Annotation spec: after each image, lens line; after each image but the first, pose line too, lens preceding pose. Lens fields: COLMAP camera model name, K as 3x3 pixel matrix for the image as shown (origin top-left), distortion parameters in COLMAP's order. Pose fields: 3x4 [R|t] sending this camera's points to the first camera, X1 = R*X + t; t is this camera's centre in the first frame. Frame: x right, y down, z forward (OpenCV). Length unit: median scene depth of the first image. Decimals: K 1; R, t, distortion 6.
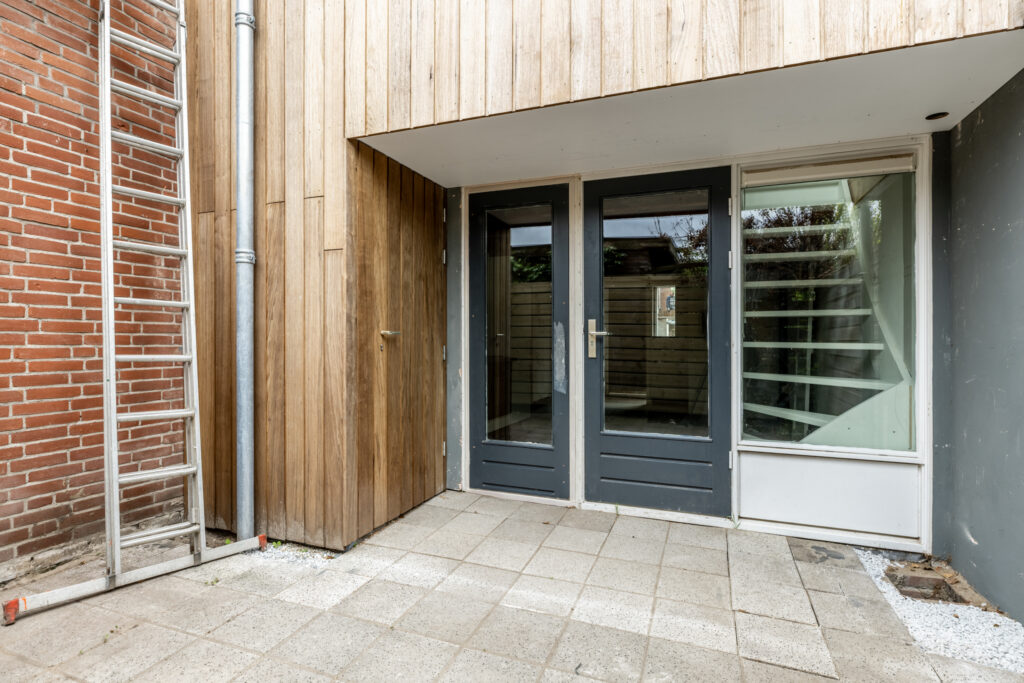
lens RADIAL K [[508.1, 0, 513.5], [0, 508.1, 340.4], [0, 0, 1]] dist [-0.003629, -0.000808]
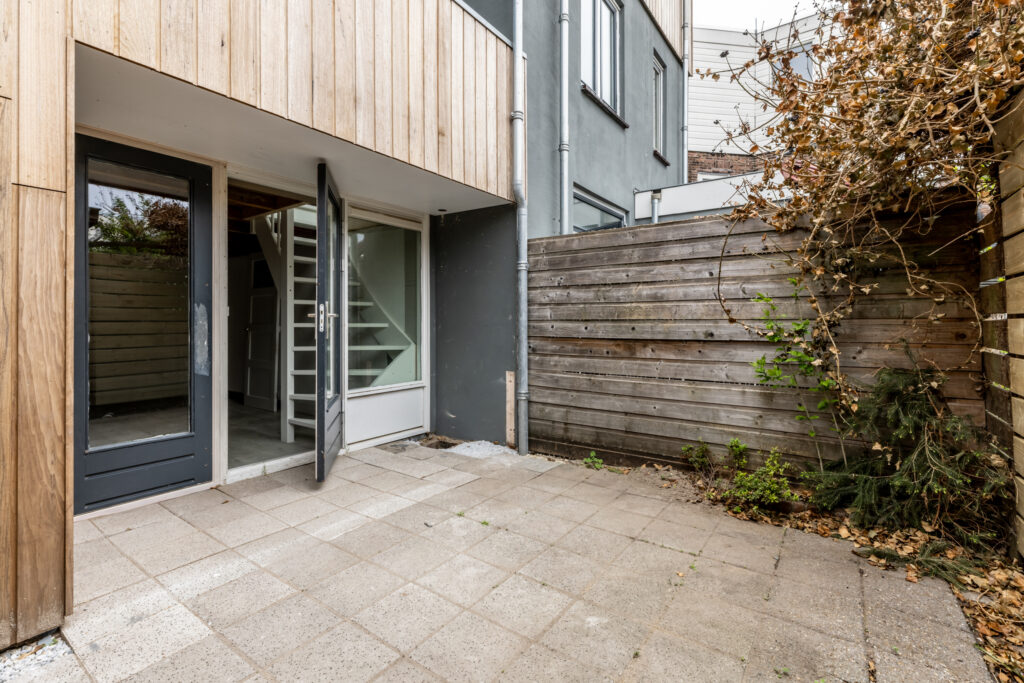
lens RADIAL K [[470.7, 0, 512.9], [0, 470.7, 319.2], [0, 0, 1]] dist [0.002692, -0.001142]
pose [[0.242912, 0.002124, 0.970046, -0.821581], [0.005153, 0.999981, -0.003480, 0.000338], [-0.970035, 0.005844, 0.242897, 0.243714]]
